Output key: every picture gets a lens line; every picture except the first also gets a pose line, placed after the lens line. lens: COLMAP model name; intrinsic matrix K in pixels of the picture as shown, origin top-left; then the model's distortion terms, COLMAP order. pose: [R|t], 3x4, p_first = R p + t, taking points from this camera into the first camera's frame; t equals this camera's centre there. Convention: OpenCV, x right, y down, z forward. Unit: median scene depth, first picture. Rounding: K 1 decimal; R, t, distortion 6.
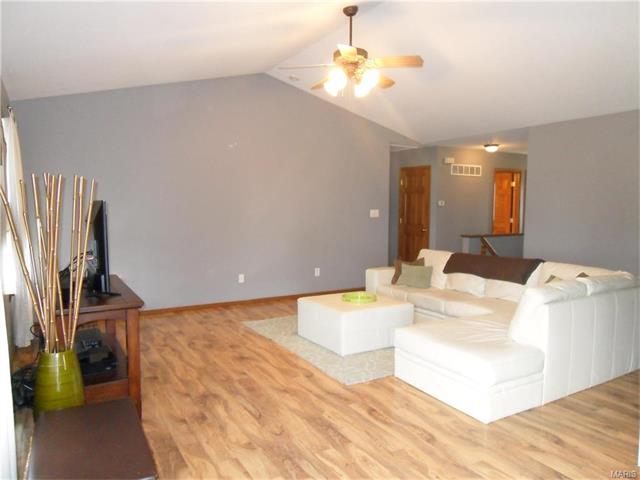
lens RADIAL K [[467.5, 0, 320.0], [0, 467.5, 240.0], [0, 0, 1]] dist [0.004366, -0.002550]
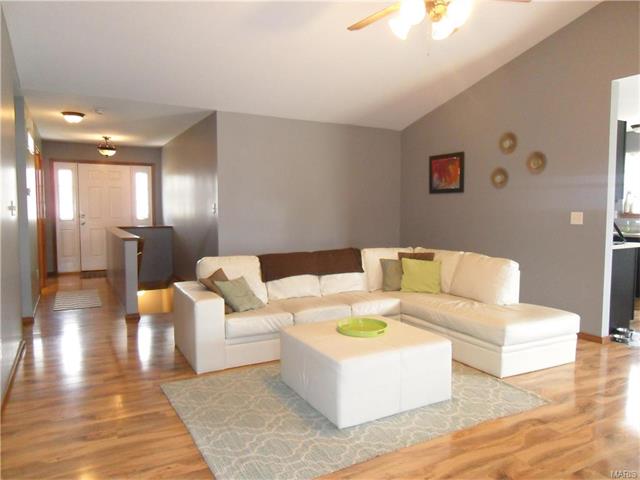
lens RADIAL K [[467.5, 0, 320.0], [0, 467.5, 240.0], [0, 0, 1]] dist [0.004366, -0.002550]
pose [[0.022886, -0.068269, 0.997404, -0.689337], [0.076741, 0.994842, 0.066332, -0.059577], [-0.996788, 0.075024, 0.028007, 1.218349]]
